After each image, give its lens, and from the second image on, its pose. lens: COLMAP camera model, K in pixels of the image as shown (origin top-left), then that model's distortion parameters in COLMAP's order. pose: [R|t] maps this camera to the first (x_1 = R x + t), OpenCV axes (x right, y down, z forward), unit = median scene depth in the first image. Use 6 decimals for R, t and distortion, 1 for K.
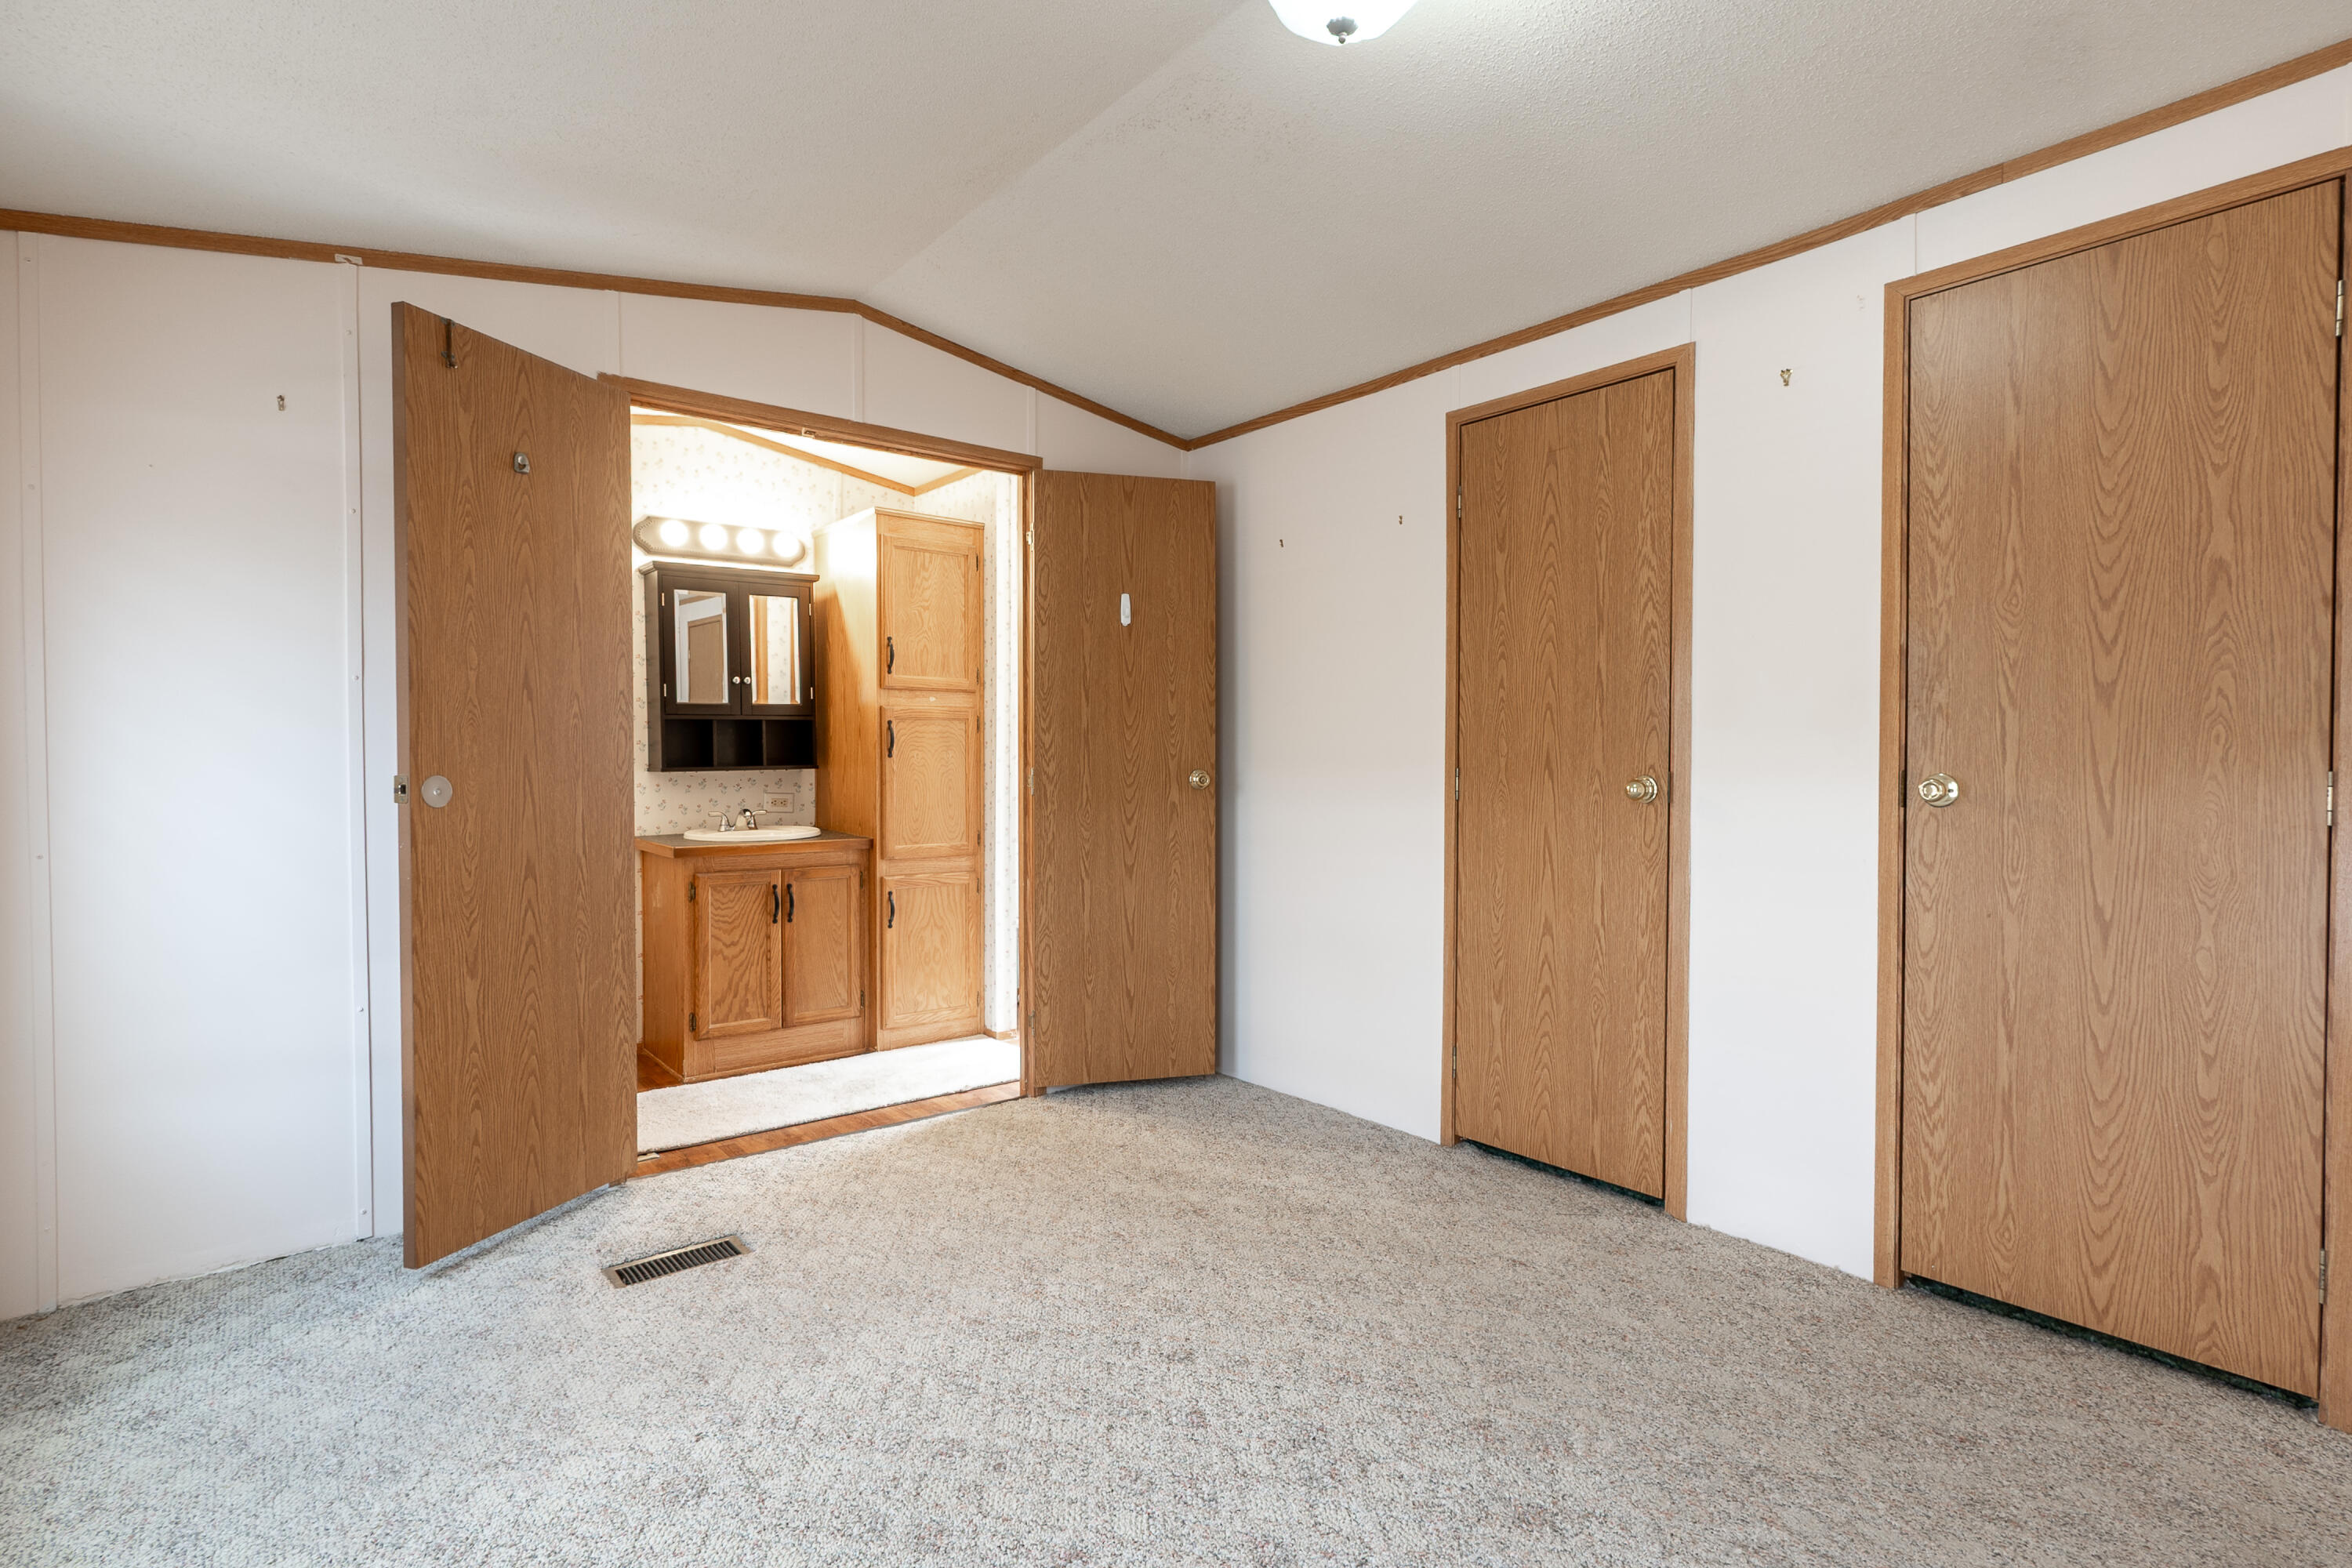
lens RADIAL K [[1113.5, 0, 1168.3], [0, 1113.5, 802.5], [0, 0, 1]] dist [-0.004160, 0.000382]
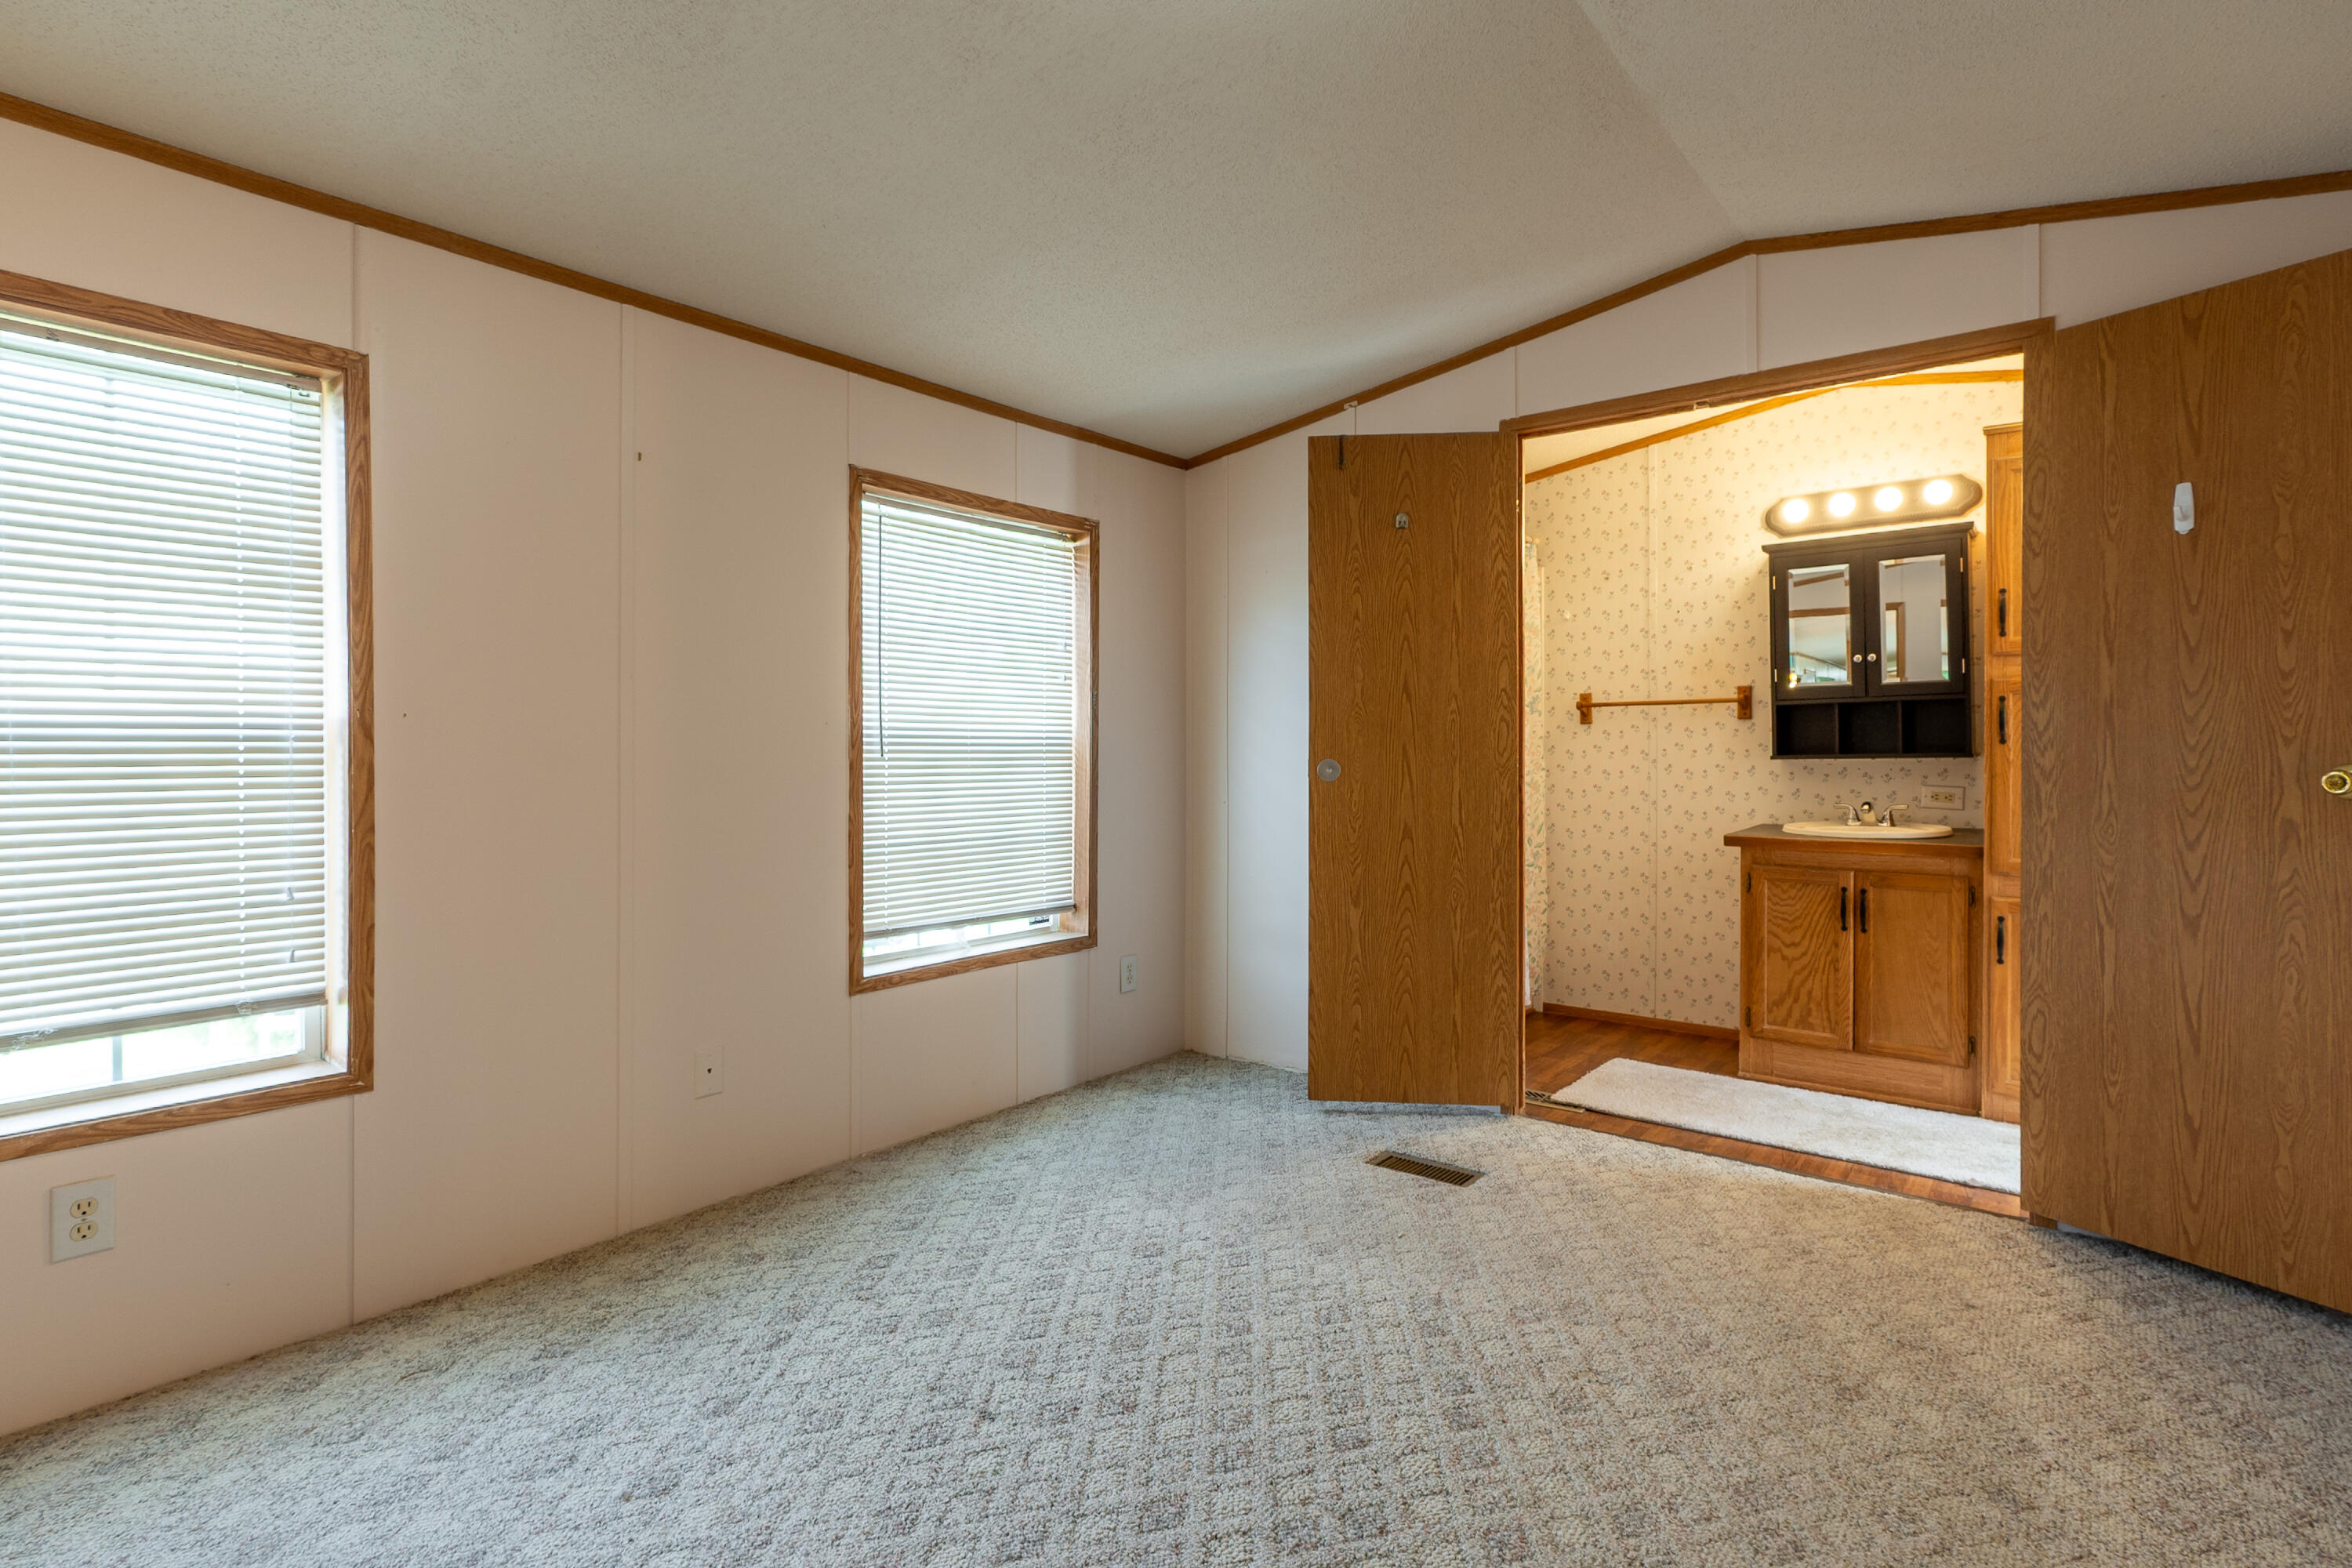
lens RADIAL K [[1133.3, 0, 1172.0], [0, 1133.3, 771.3], [0, 0, 1]] dist [-0.003564, 0.001826]
pose [[0.233105, 0.020792, -0.972229, 0.490294], [-0.035328, 0.999293, 0.012900, -0.014017], [0.971810, 0.031340, 0.233674, 0.324683]]
